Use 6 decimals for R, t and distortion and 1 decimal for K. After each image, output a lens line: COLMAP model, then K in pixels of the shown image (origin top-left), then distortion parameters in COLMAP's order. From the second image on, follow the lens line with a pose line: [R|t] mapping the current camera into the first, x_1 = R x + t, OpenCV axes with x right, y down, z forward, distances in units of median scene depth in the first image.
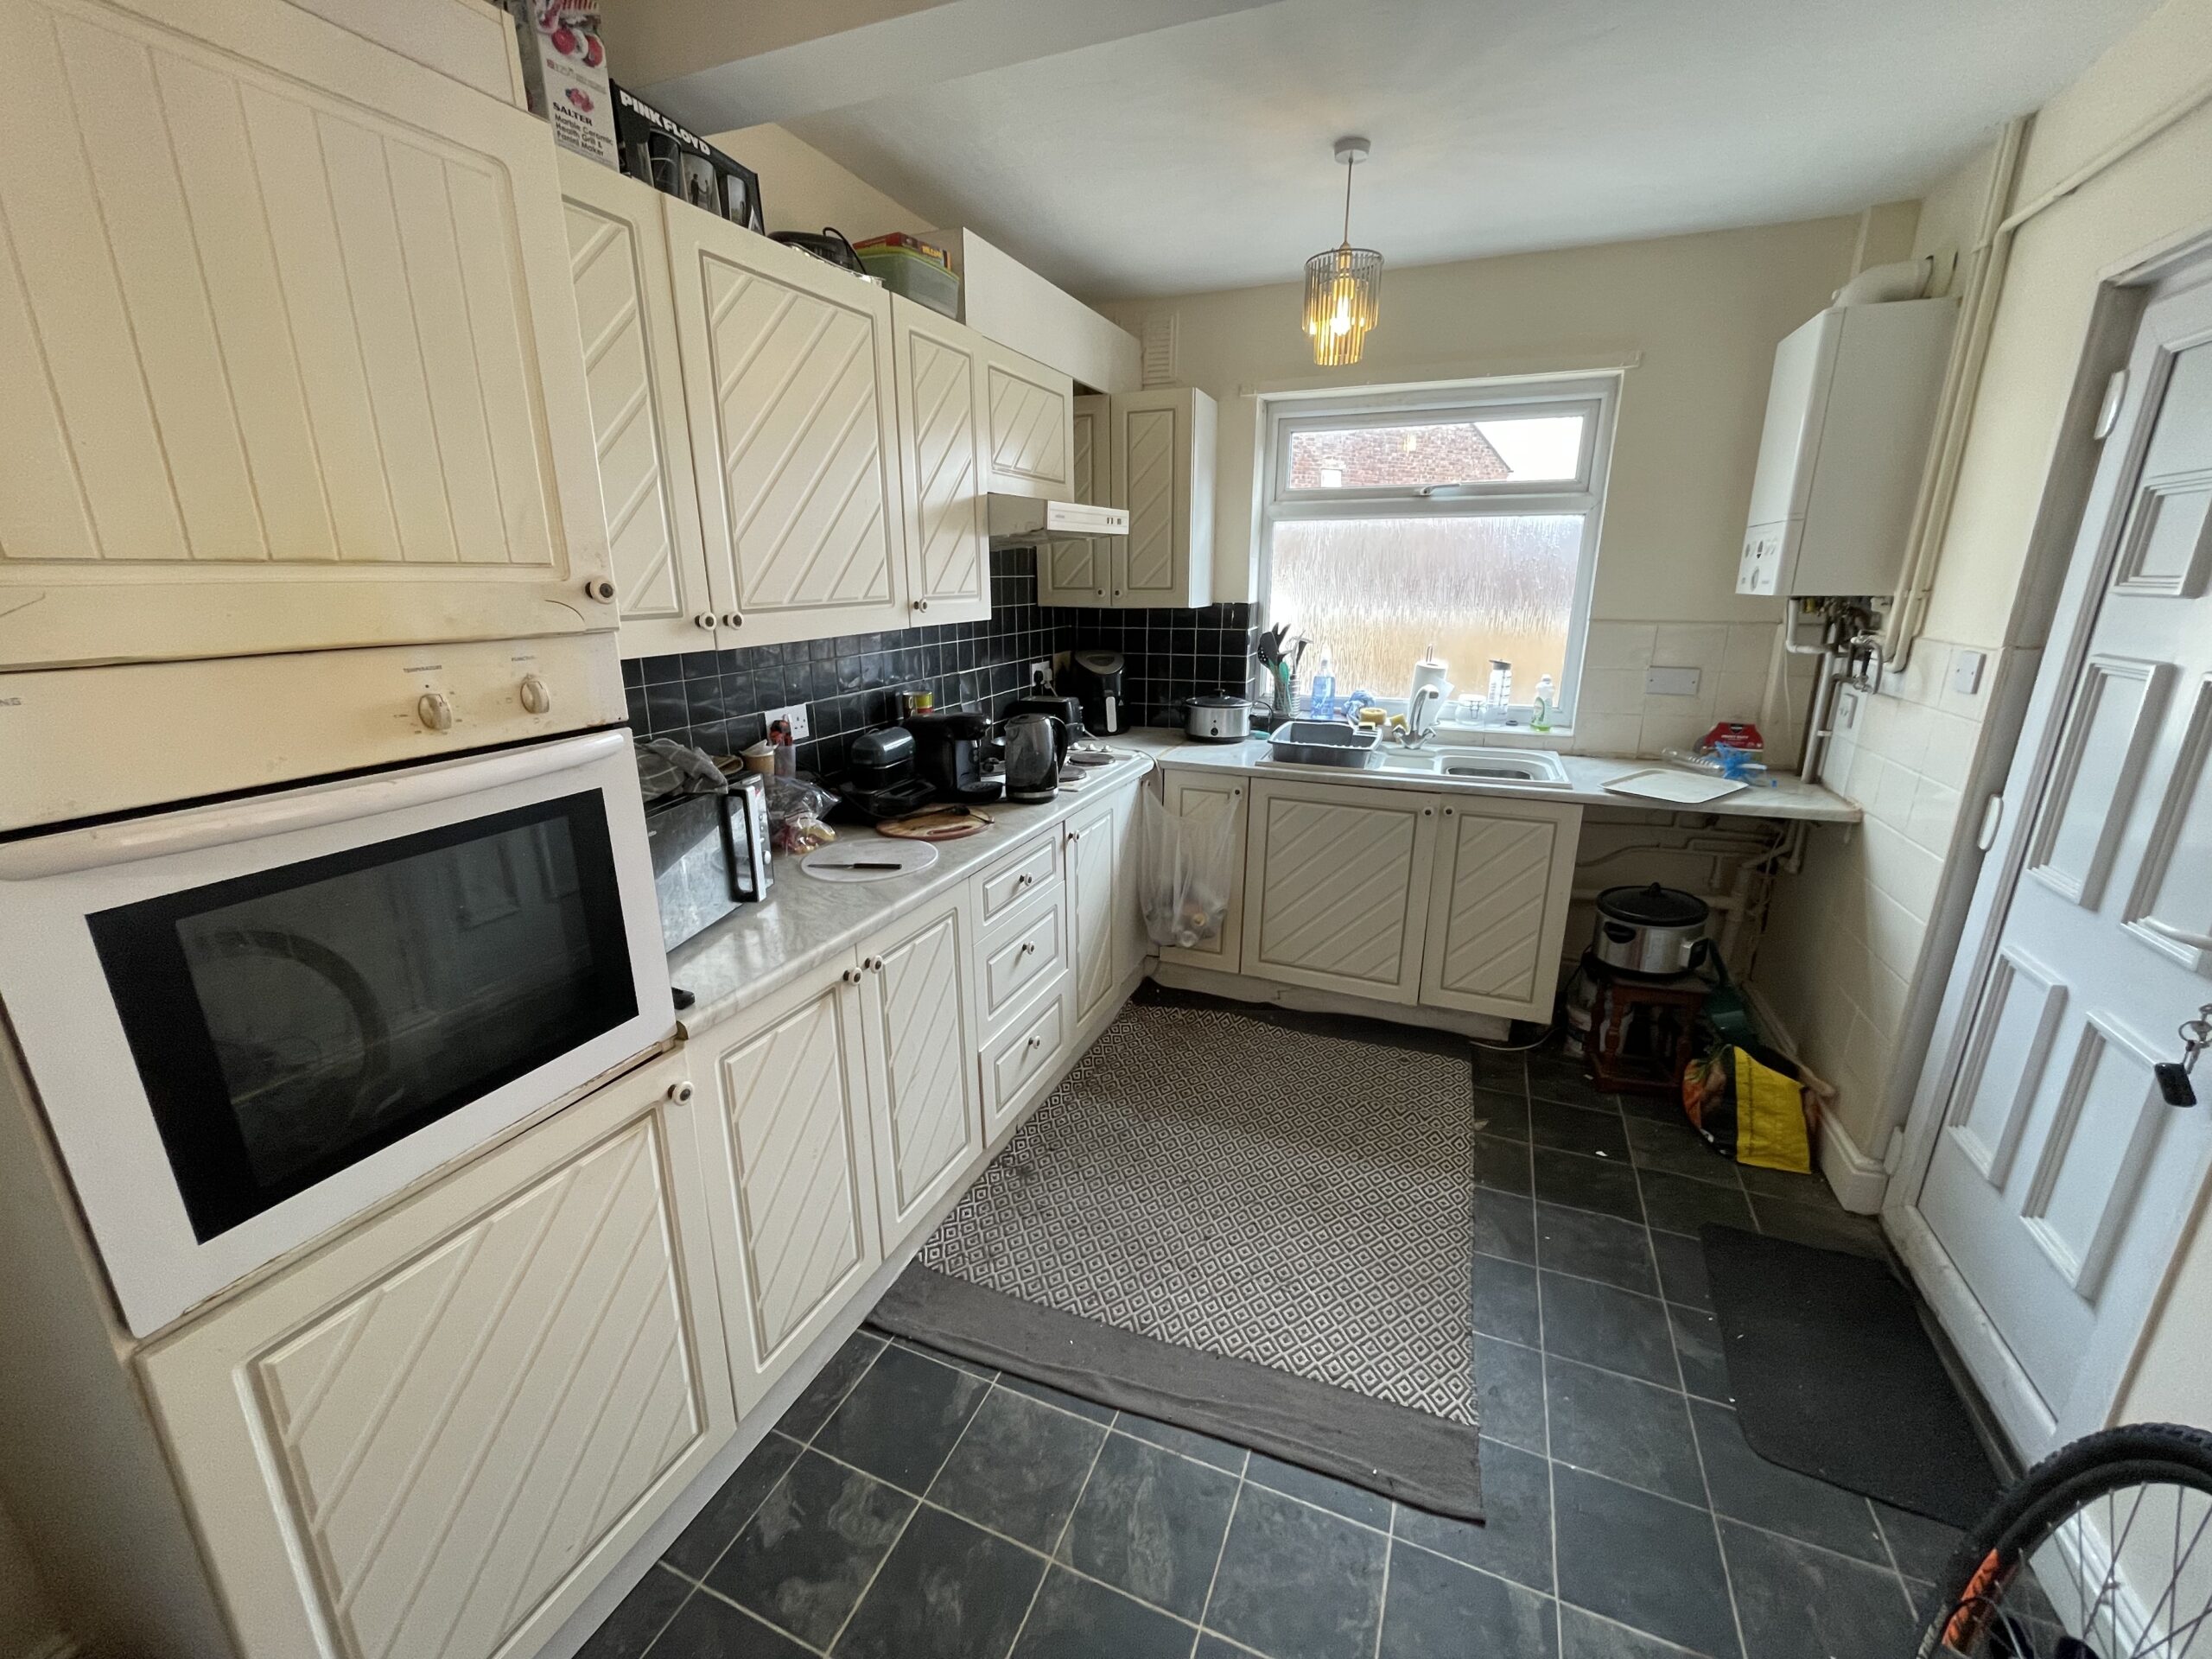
lens RADIAL K [[889.7, 0, 1099.2], [0, 889.7, 822.3], [0, 0, 1]] dist [-0.001562, -0.000433]
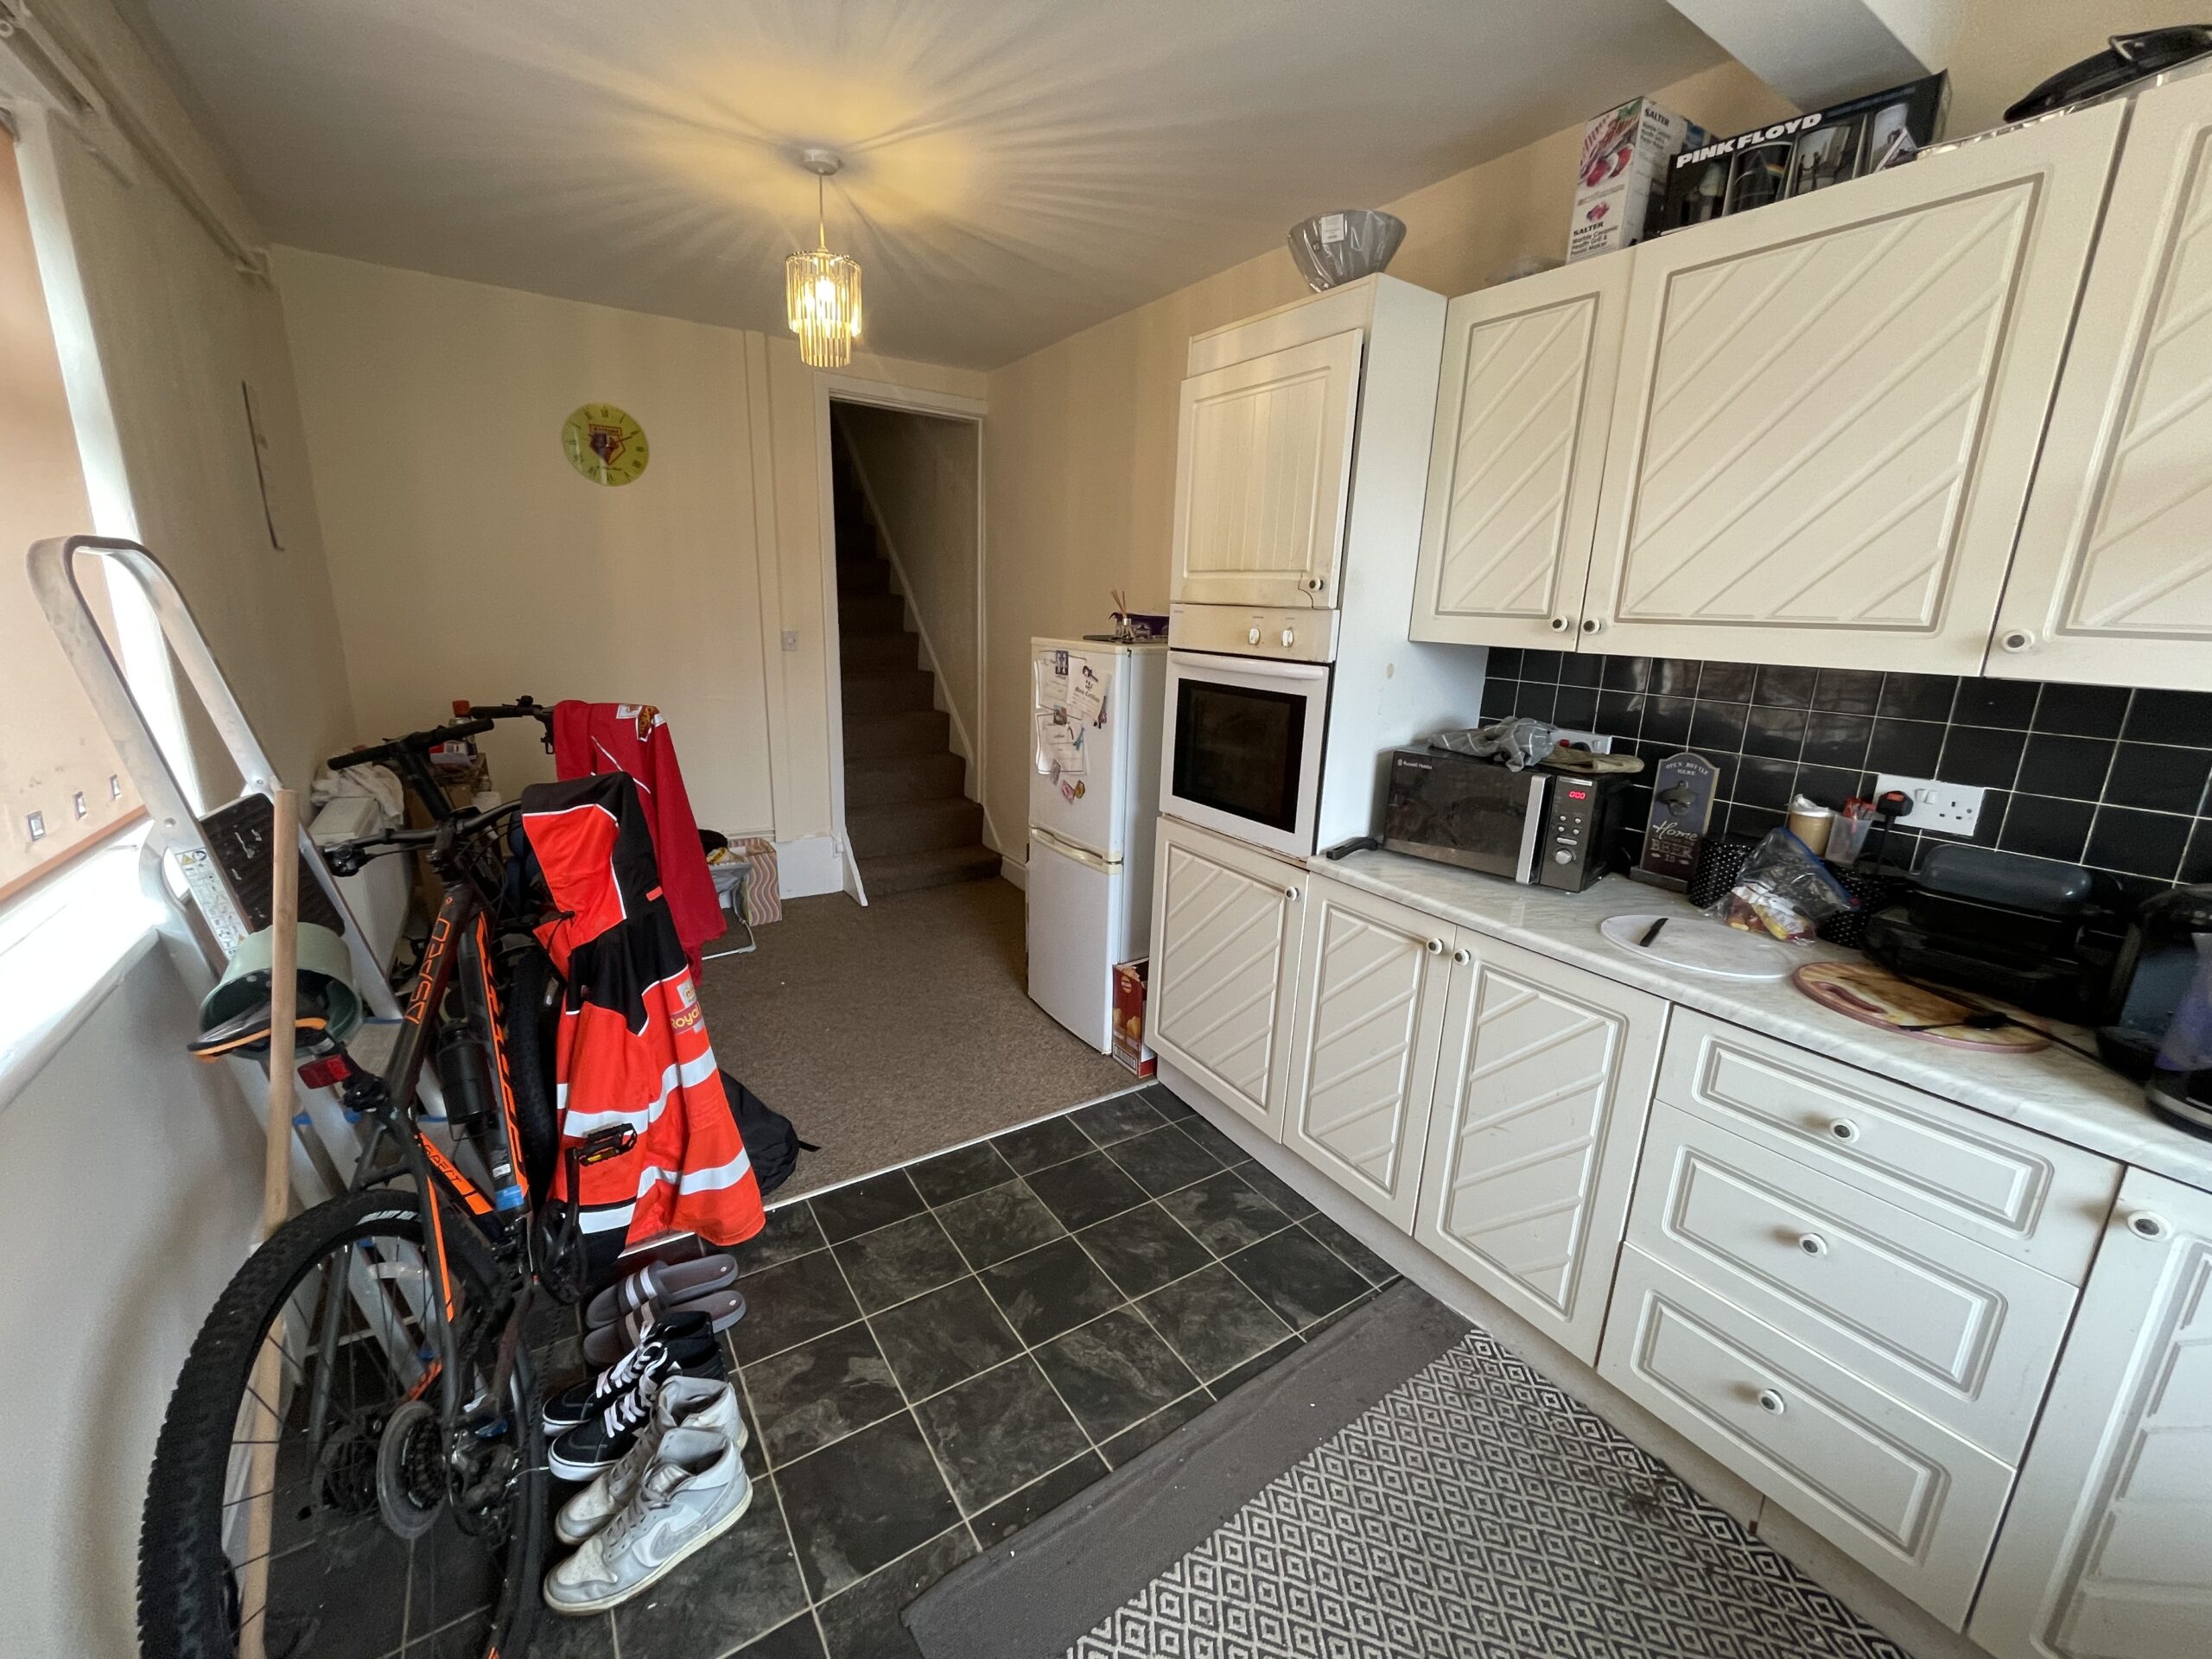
lens RADIAL K [[889.7, 0, 1103.8], [0, 889.7, 820.8], [0, 0, 1]] dist [-0.001562, -0.000433]
pose [[-0.552627, 0.183826, -0.812903, 0.532735], [-0.260672, 0.888313, 0.378088, -0.177361], [0.791615, 0.420842, -0.442987, 0.726692]]
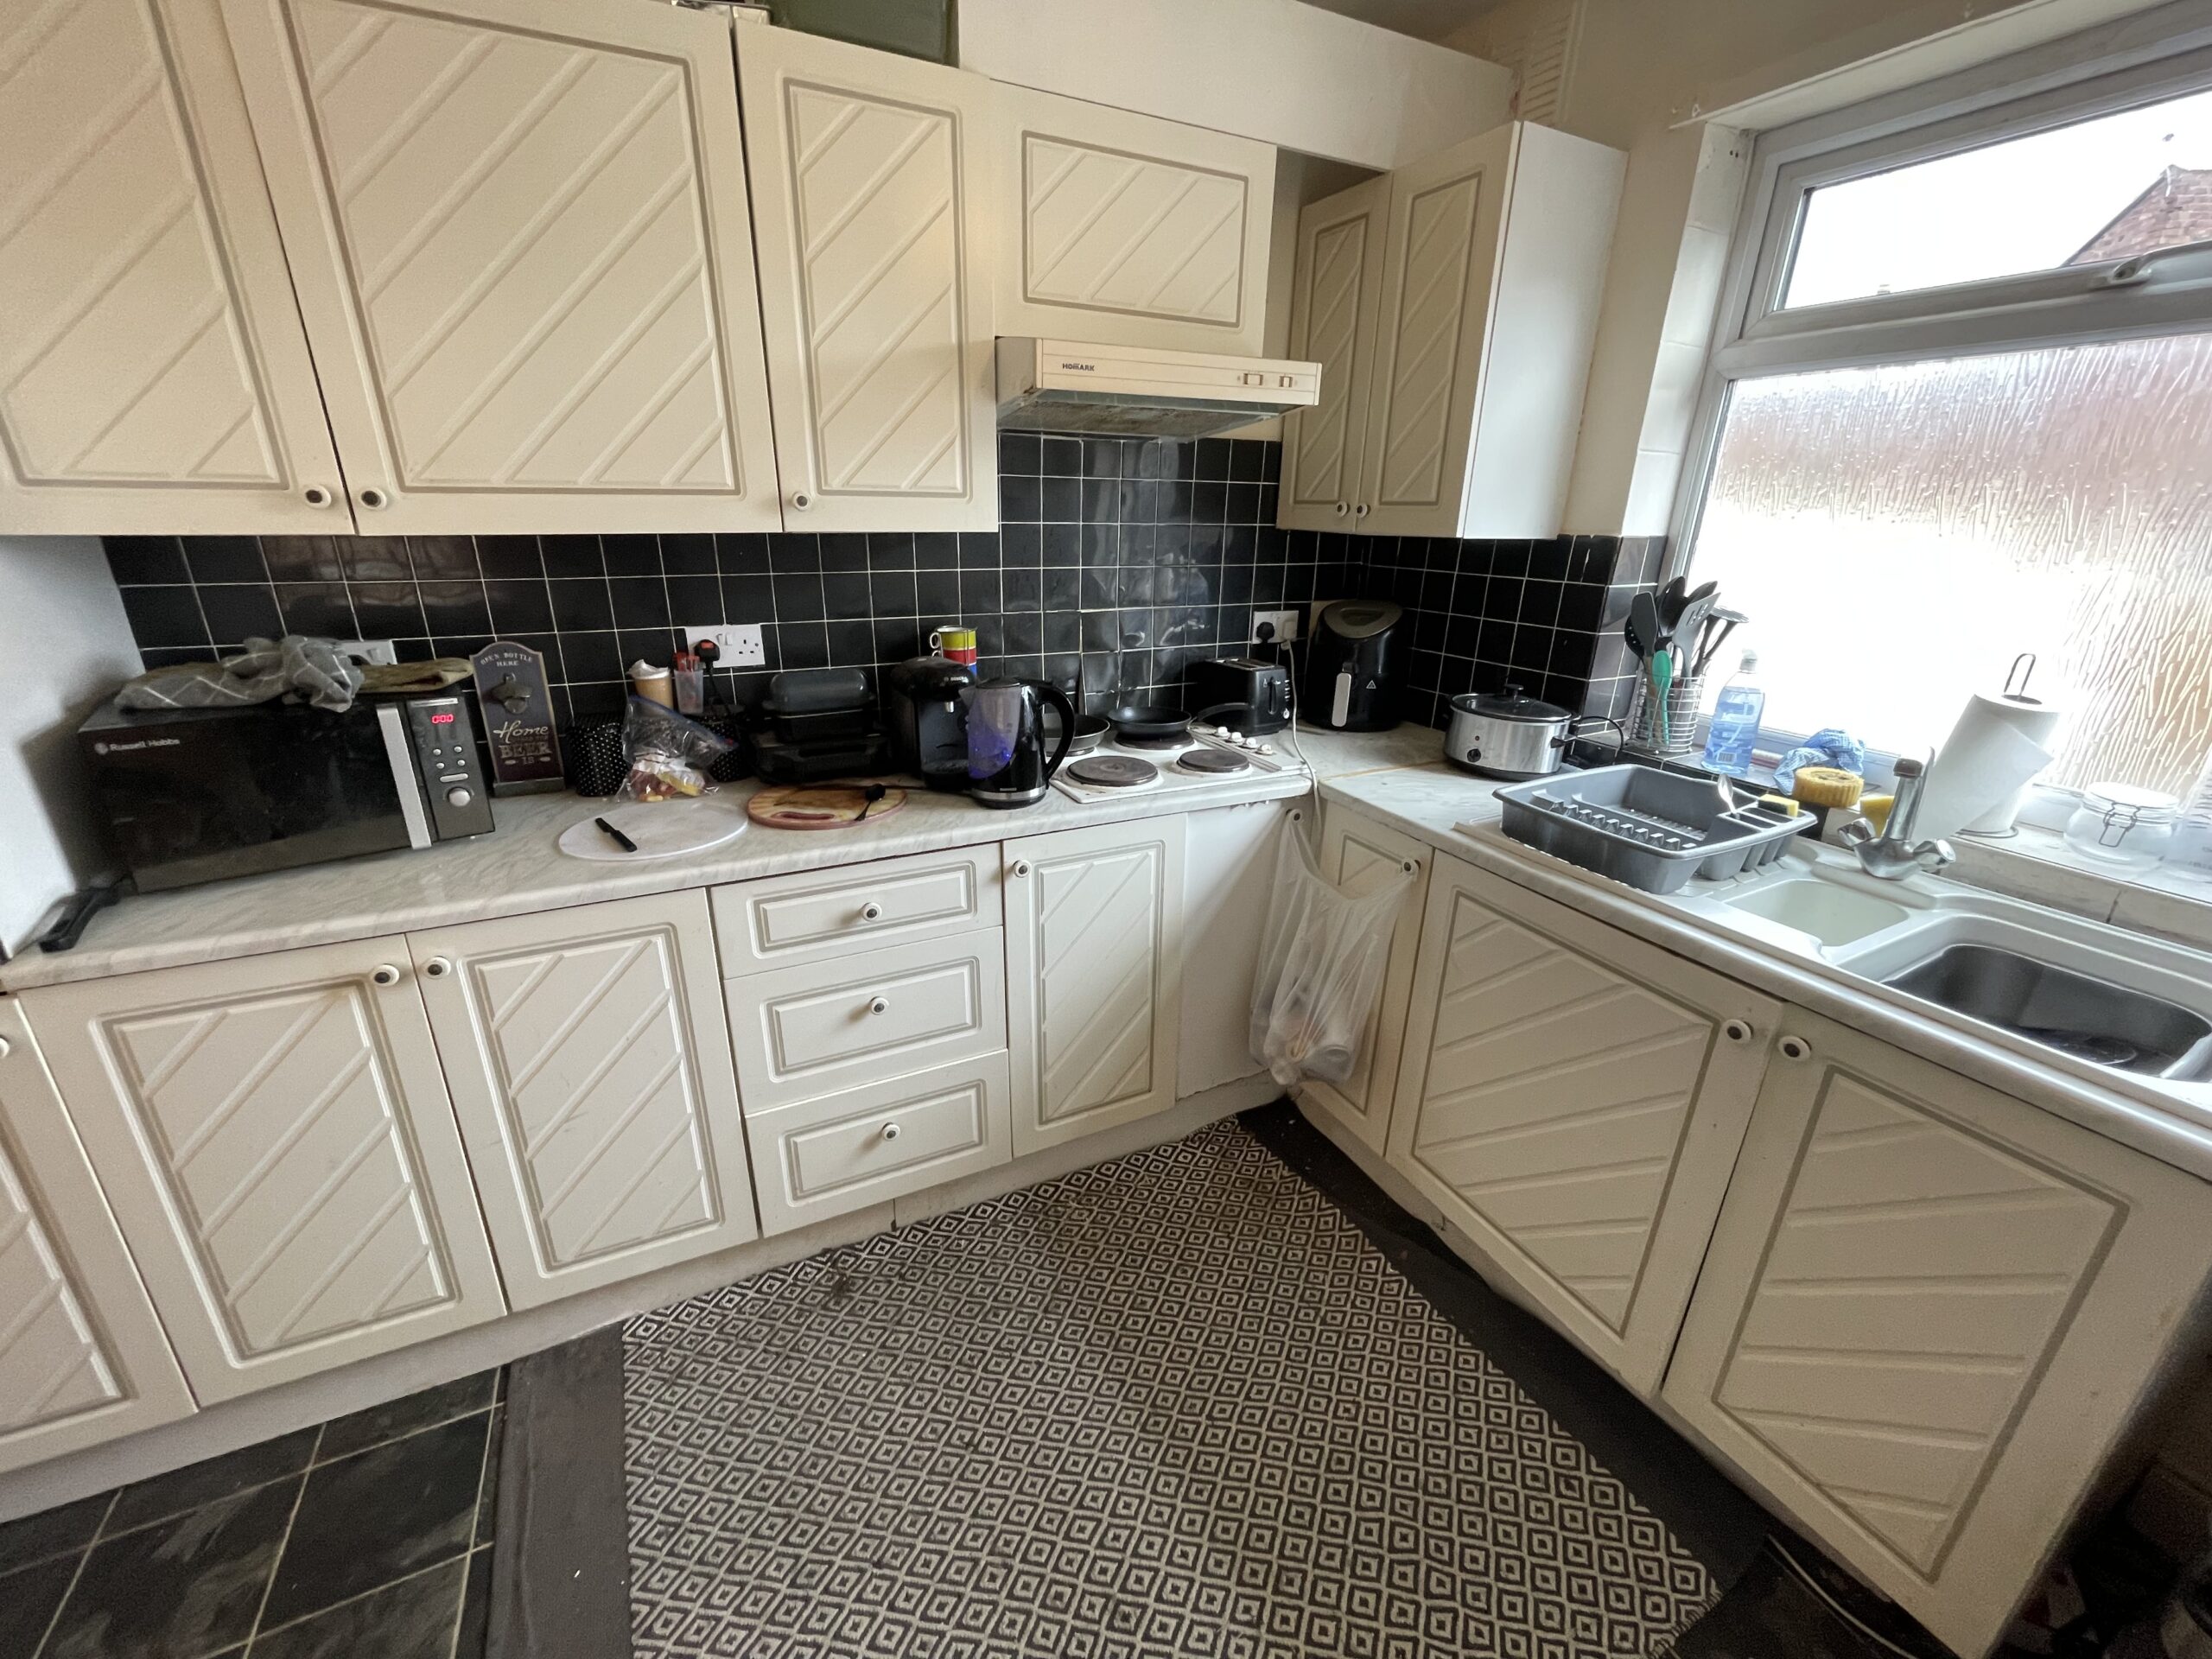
lens RADIAL K [[889.7, 0, 1101.3], [0, 889.7, 823.6], [0, 0, 1]] dist [-0.001562, -0.000433]
pose [[0.756096, 0.237122, -0.609994, 0.415858], [-0.196965, 0.971289, 0.133427, -0.117282], [0.624119, 0.019264, 0.781092, 0.520114]]
